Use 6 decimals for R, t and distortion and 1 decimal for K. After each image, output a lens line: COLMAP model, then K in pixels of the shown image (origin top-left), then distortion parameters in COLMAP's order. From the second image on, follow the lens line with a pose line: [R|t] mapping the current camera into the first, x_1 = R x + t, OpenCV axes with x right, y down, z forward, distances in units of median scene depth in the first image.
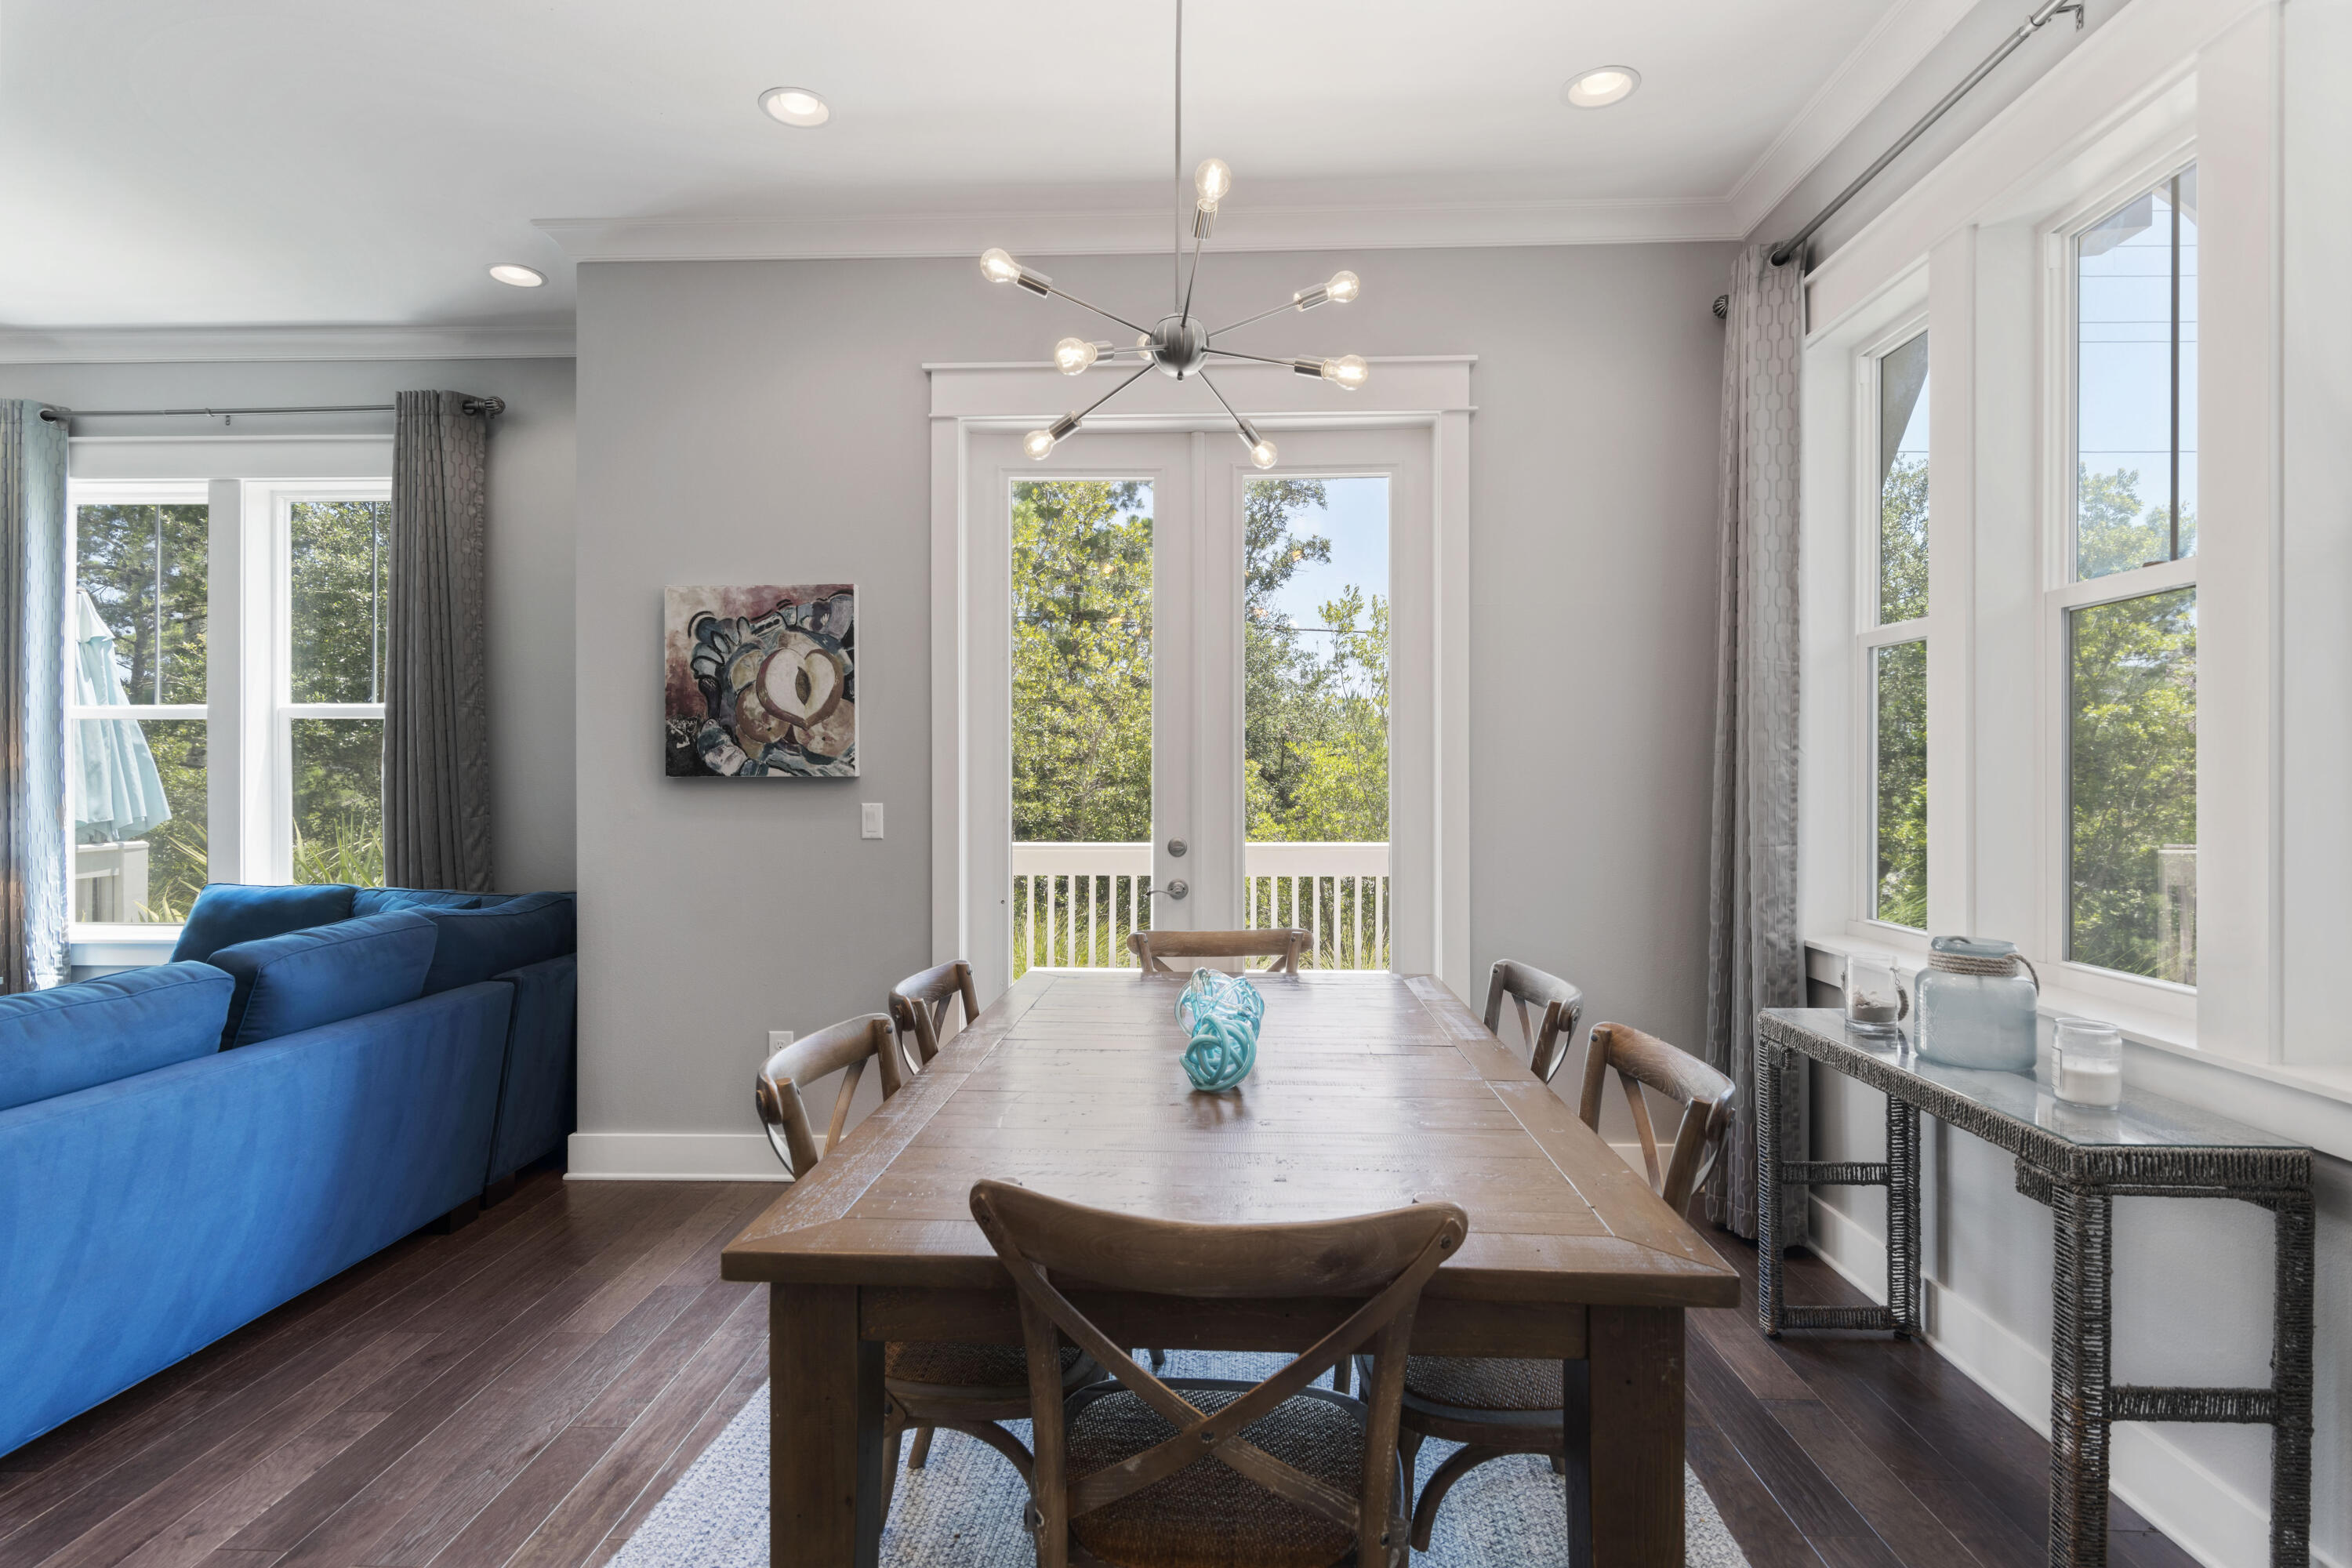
lens RADIAL K [[1157.2, 0, 1173.2], [0, 1157.2, 773.9], [0, 0, 1]] dist [0.003843, 0.000171]
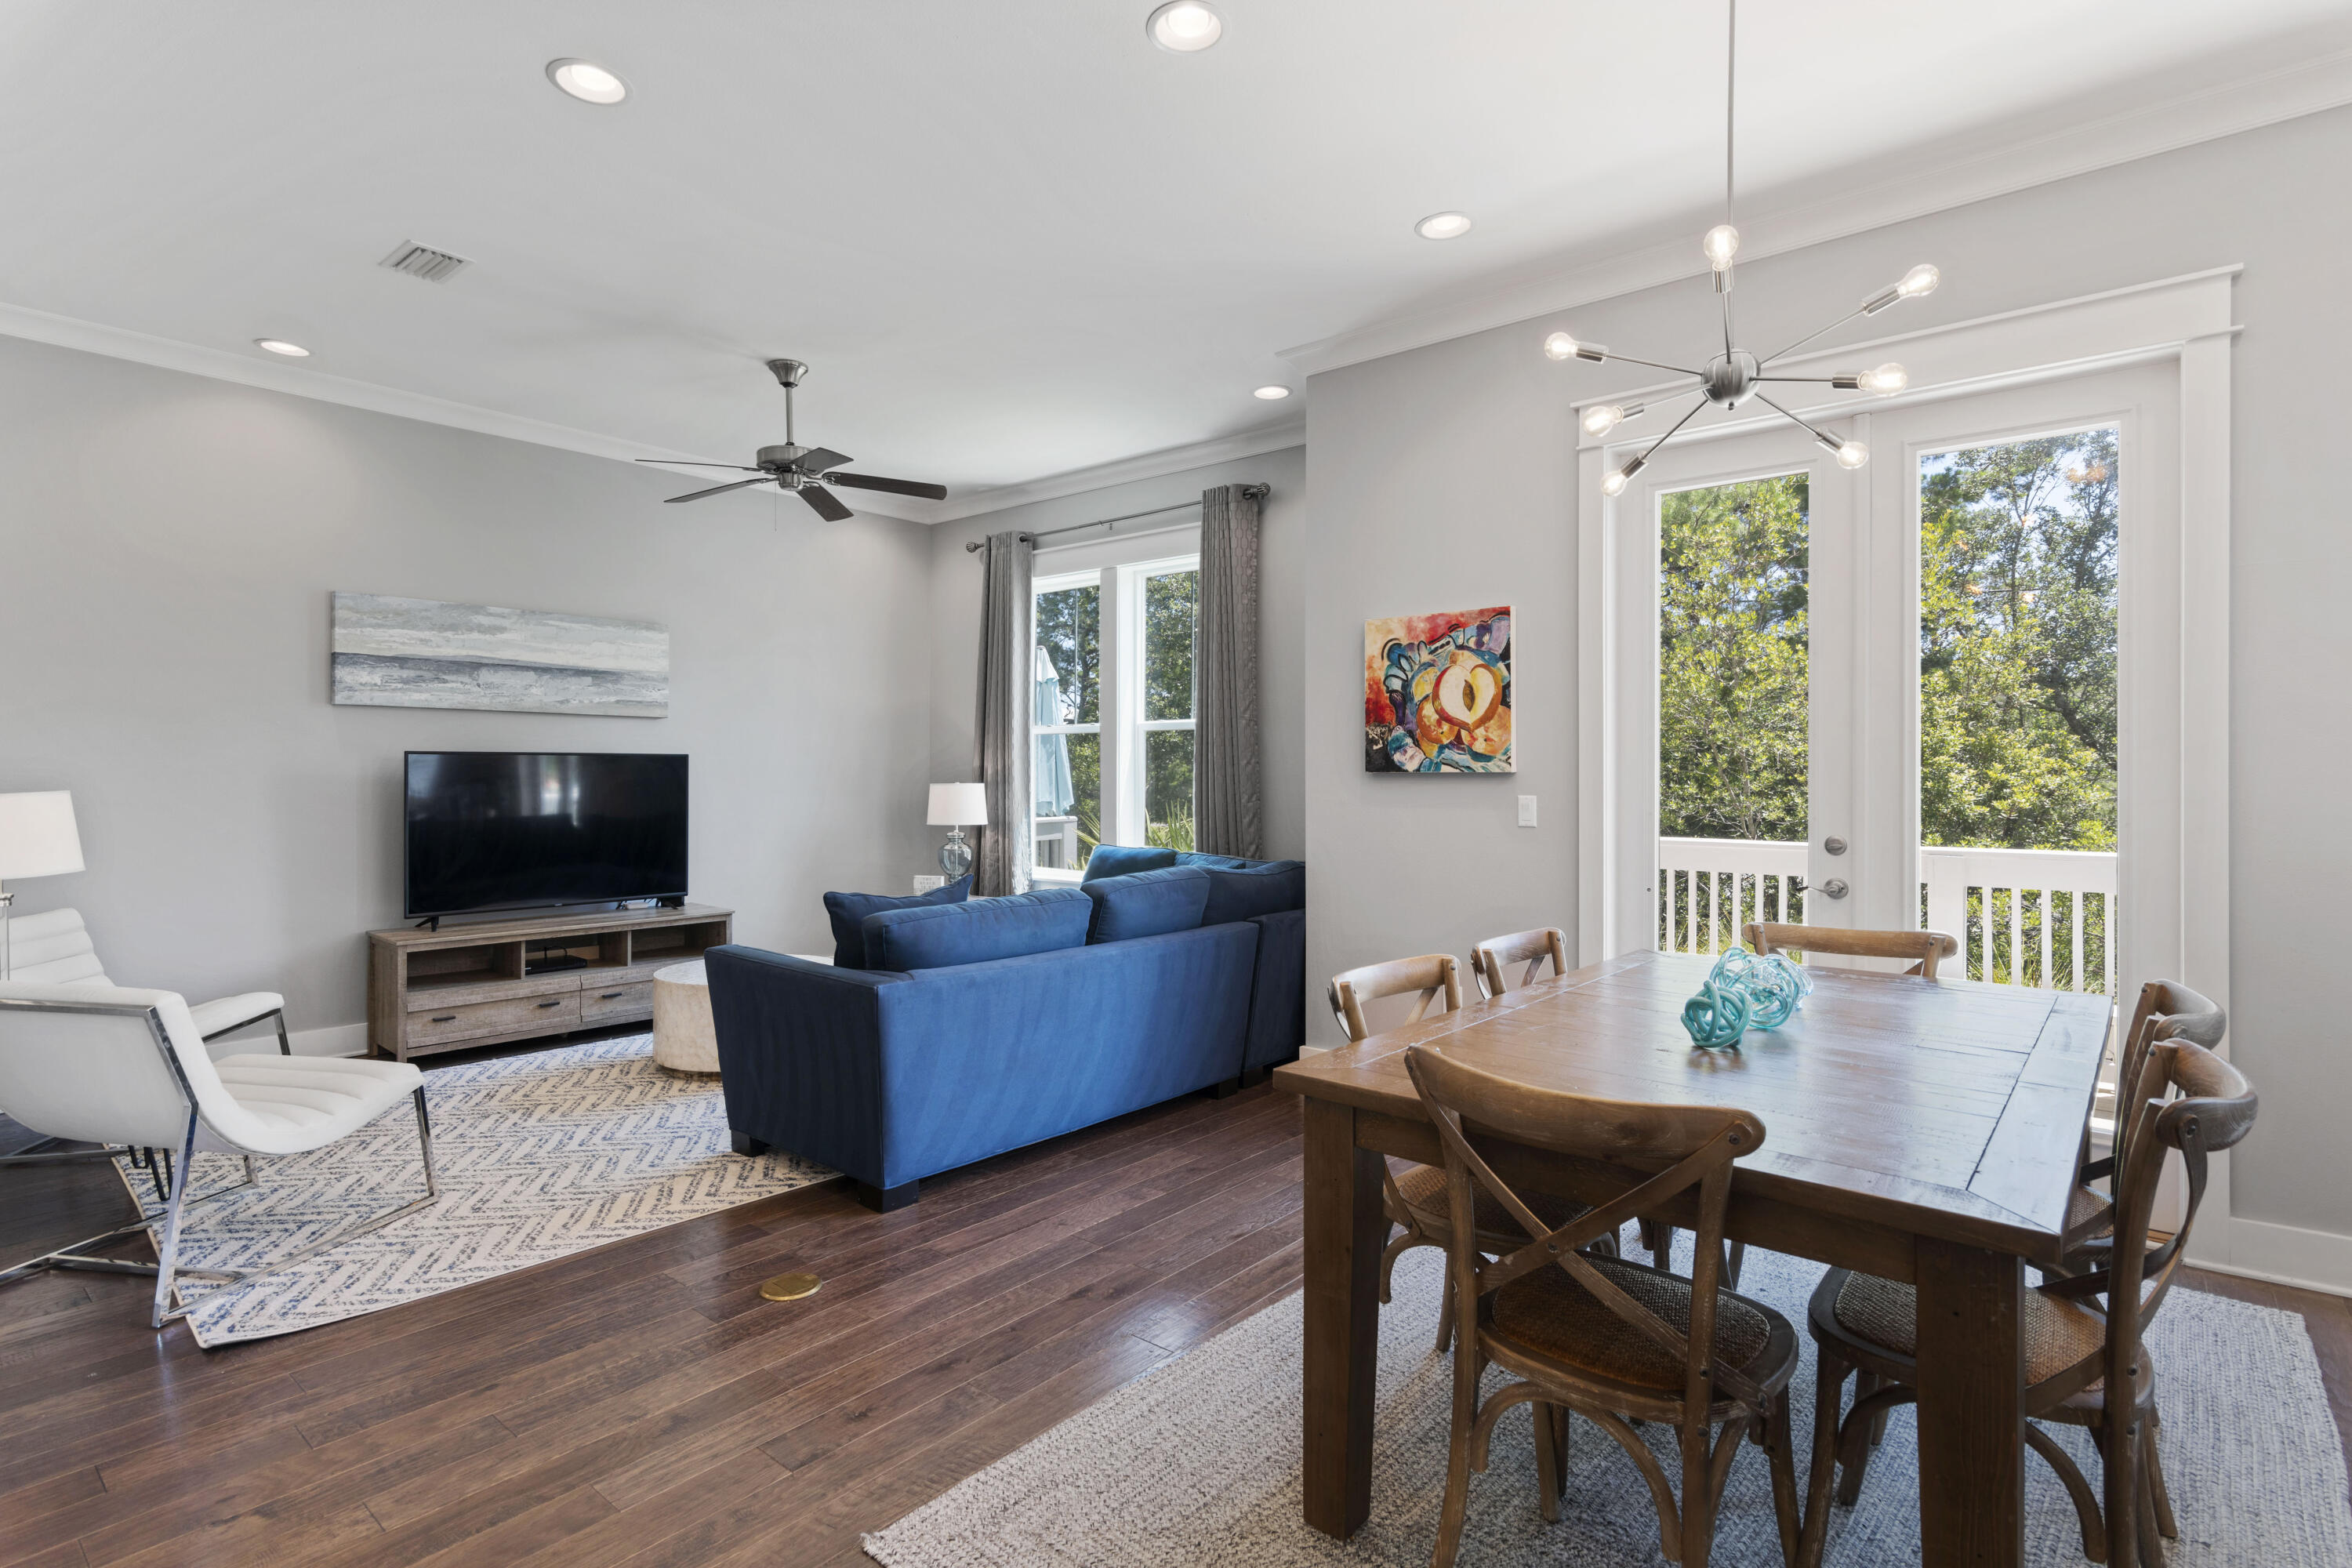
lens RADIAL K [[1143.6, 0, 1175.3], [0, 1143.6, 773.6], [0, 0, 1]] dist [0.001586, 0.000727]
pose [[0.793433, 0.002390, -0.608653, 0.153574], [-0.000621, 0.999995, 0.003117, 0.000131], [0.608657, -0.002095, 0.793430, -0.109912]]
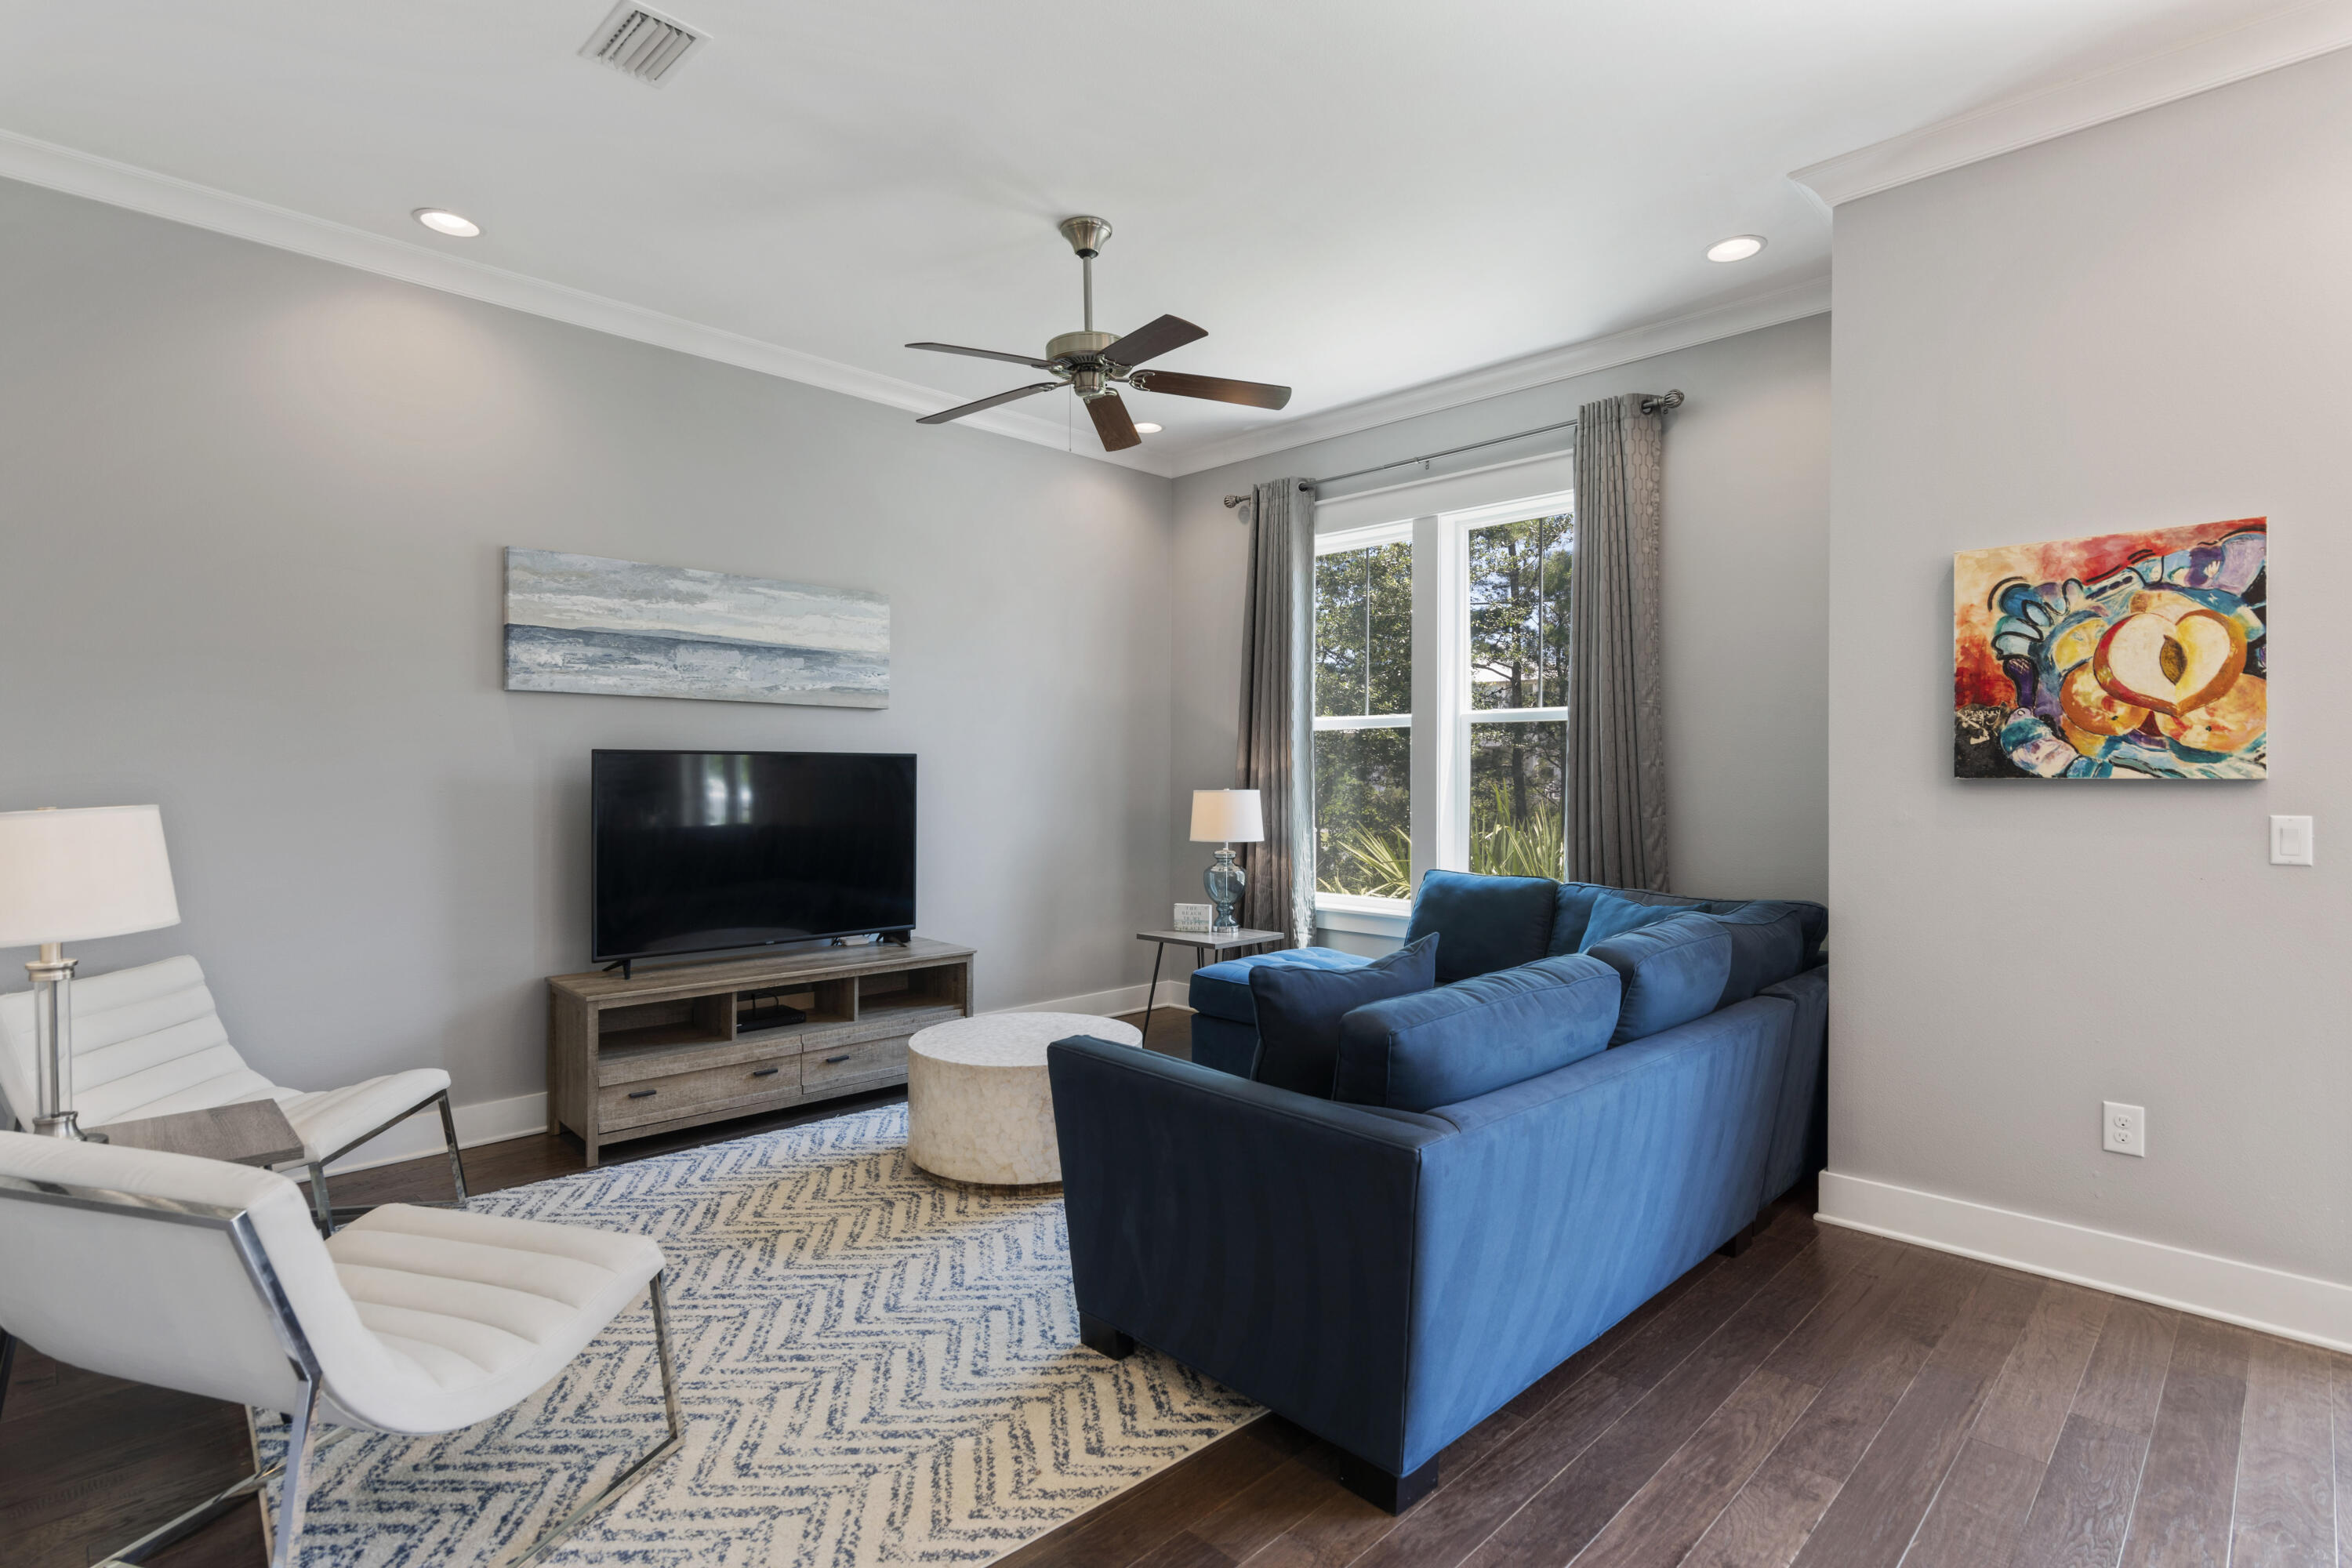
lens RADIAL K [[1148.4, 0, 1175.7], [0, 1148.4, 779.5], [0, 0, 1]] dist [0.002374, 0.000403]
pose [[0.735181, 0.005211, -0.677850, -0.287608], [-0.001283, 0.999979, 0.006295, -0.001061], [0.677869, -0.003758, 0.735173, -0.004017]]
